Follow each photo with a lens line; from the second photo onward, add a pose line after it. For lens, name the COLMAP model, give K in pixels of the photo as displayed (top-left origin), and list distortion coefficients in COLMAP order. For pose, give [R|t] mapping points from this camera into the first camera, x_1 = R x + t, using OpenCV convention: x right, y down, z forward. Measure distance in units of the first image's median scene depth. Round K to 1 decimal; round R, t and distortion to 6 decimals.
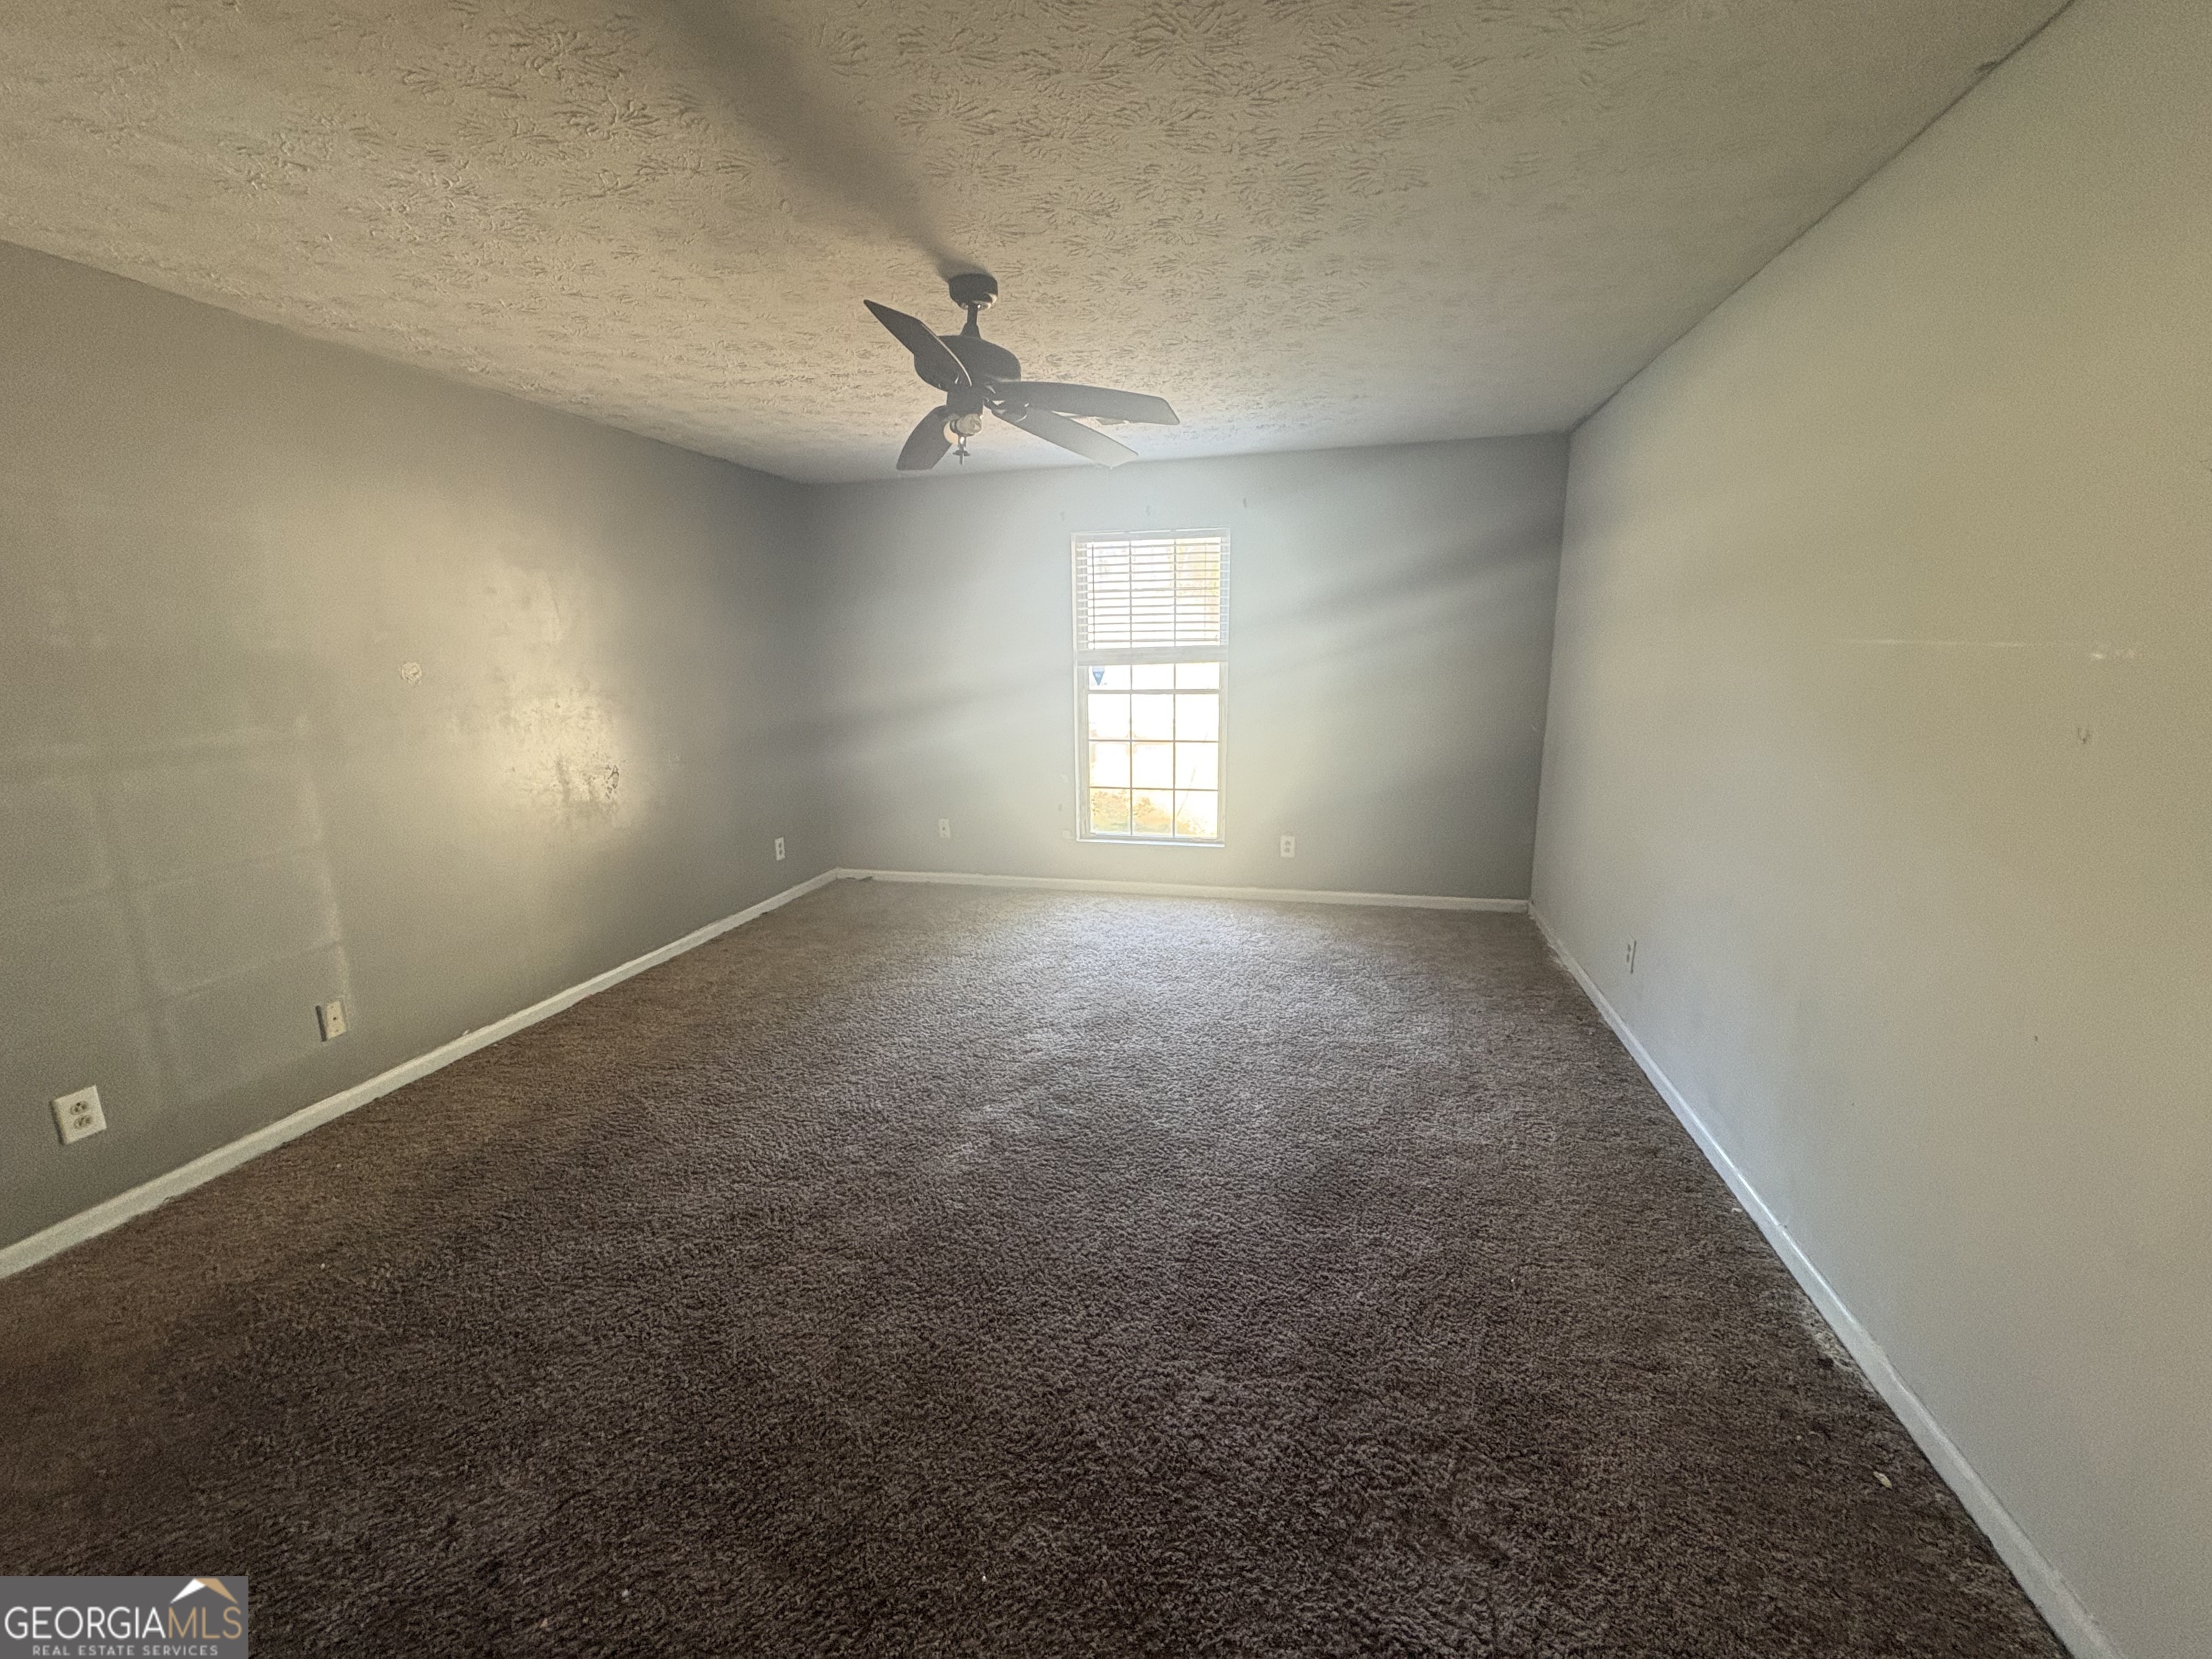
lens RADIAL K [[878.8, 0, 1106.6], [0, 878.8, 824.0], [0, 0, 1]] dist [0.000075, 0.000929]
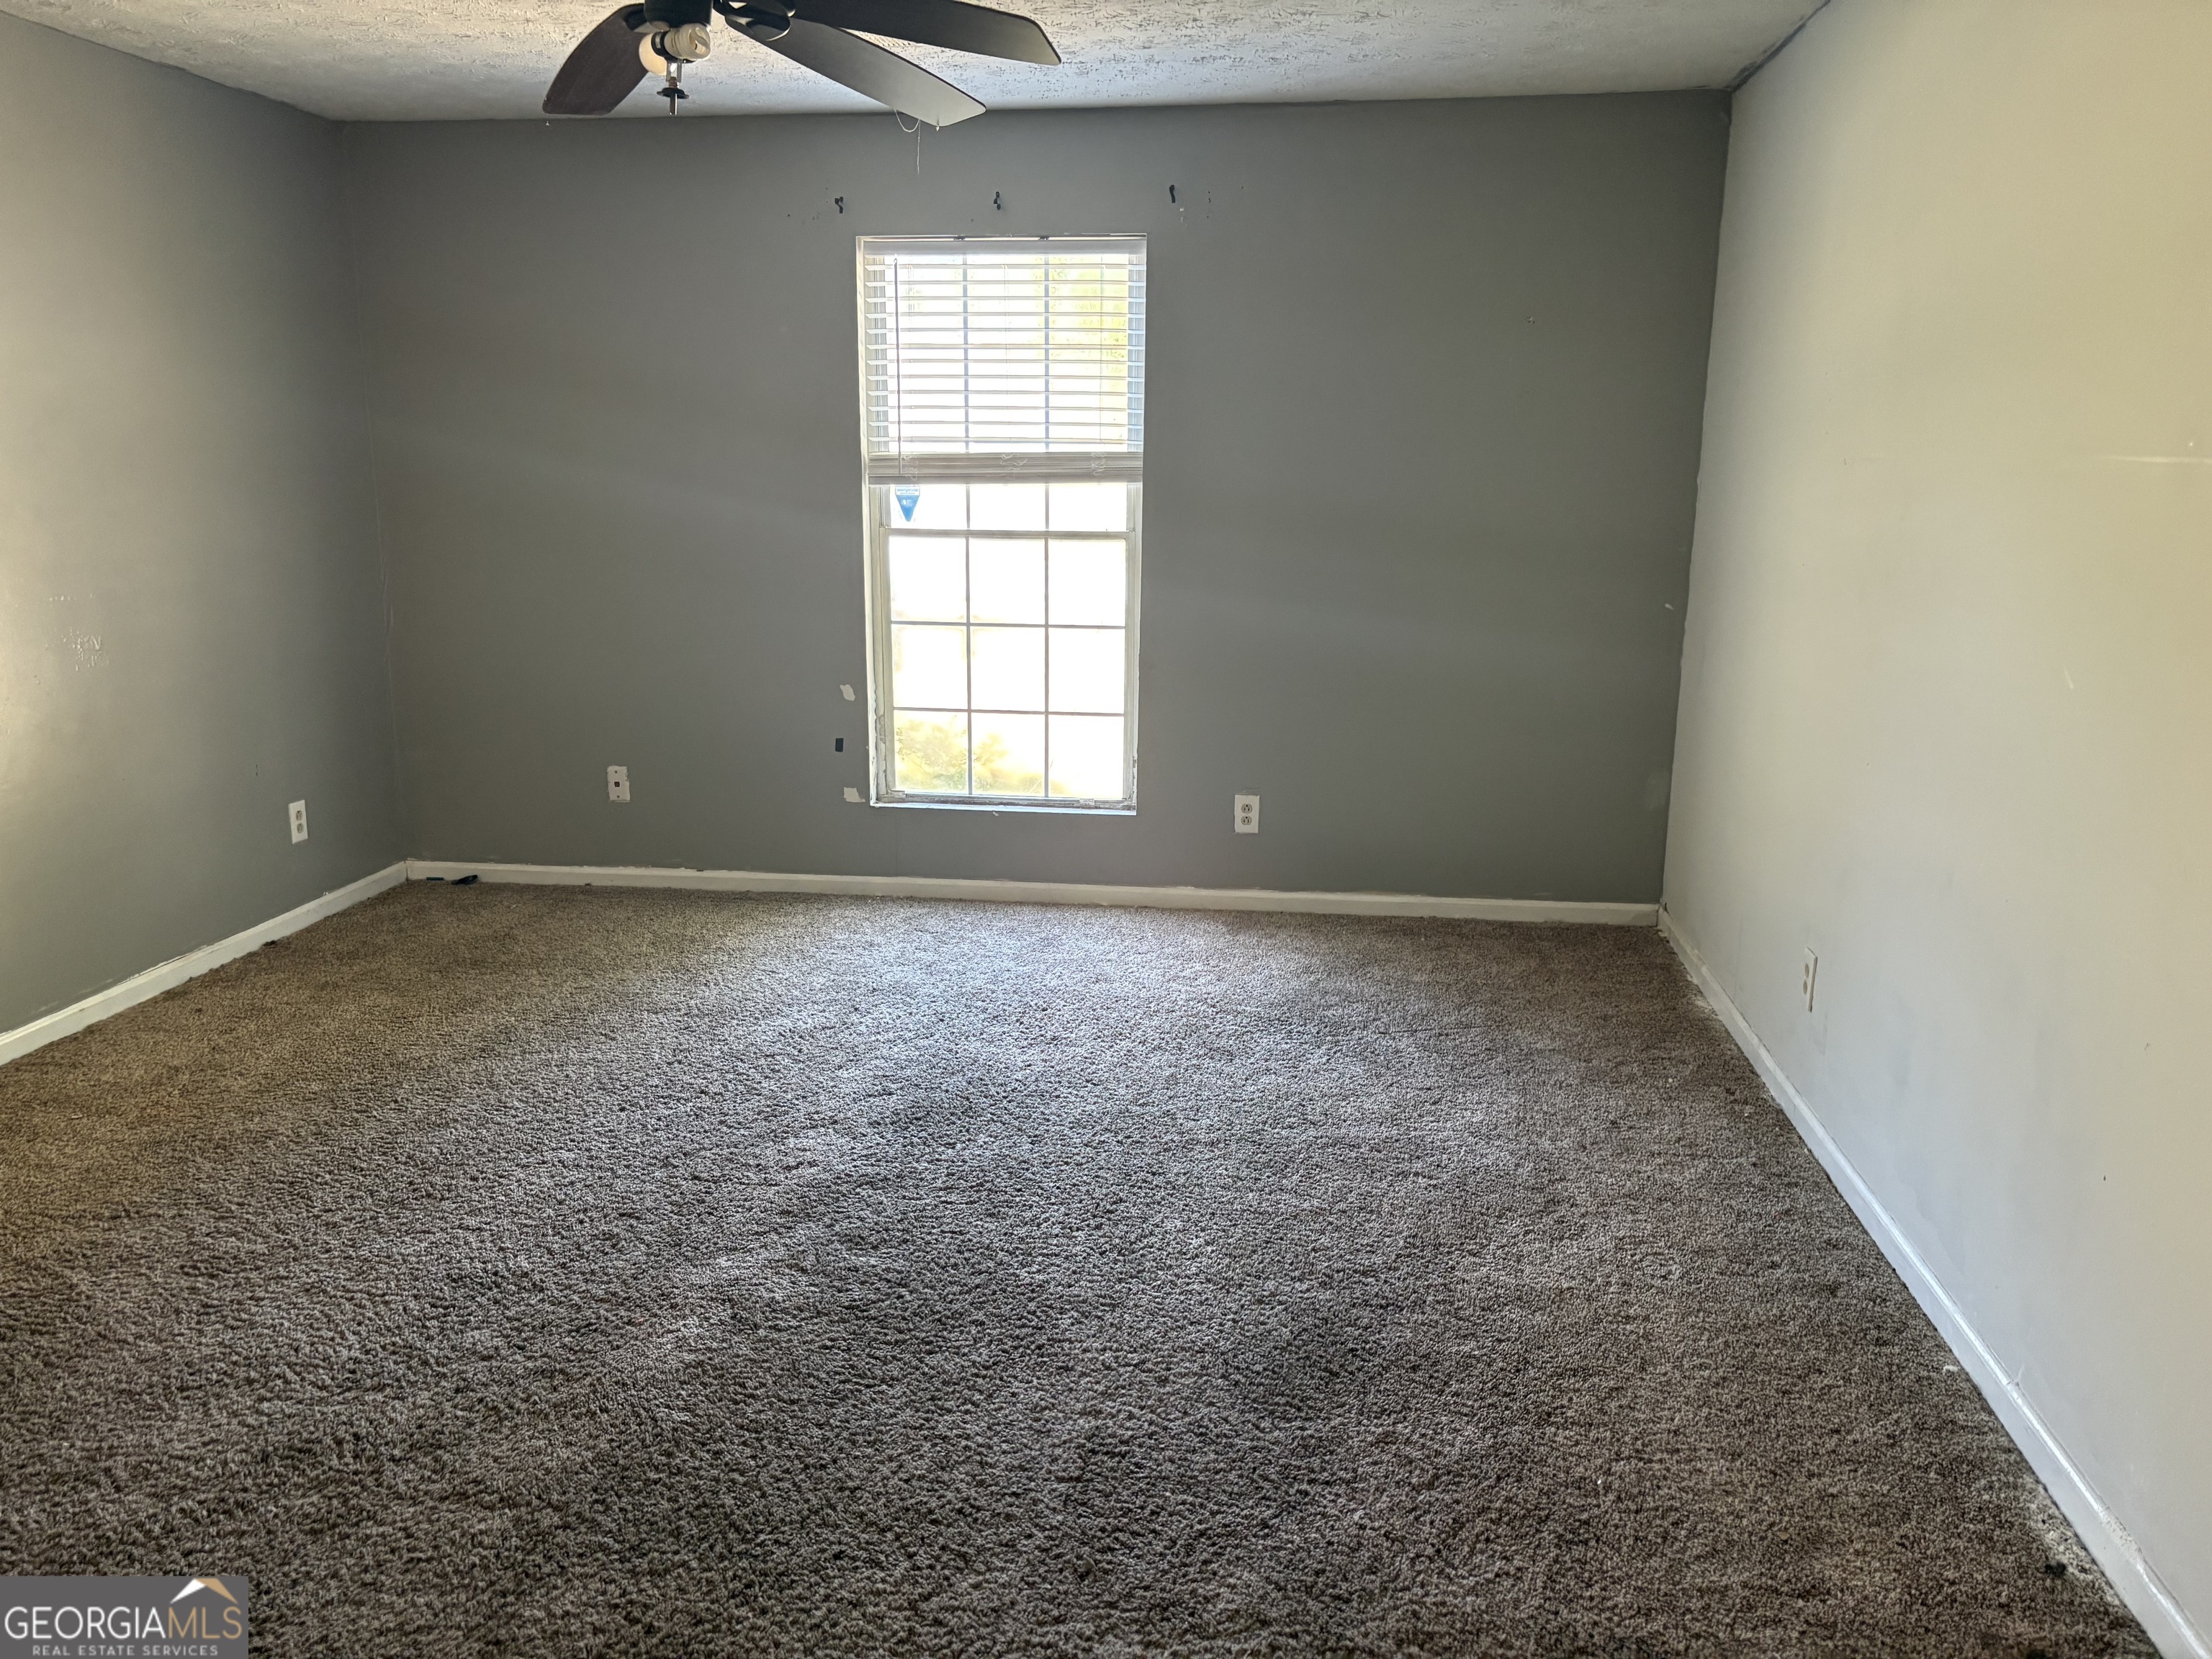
lens RADIAL K [[1688.4, 0, 1099.1], [0, 1688.4, 829.6], [0, 0, 1]] dist [0.051624, -0.048004]
pose [[0.993726, -0.003843, 0.111775, -0.016326], [0.001782, 0.999827, 0.018527, 0.025831], [-0.111827, -0.018212, 0.993561, -0.108401]]
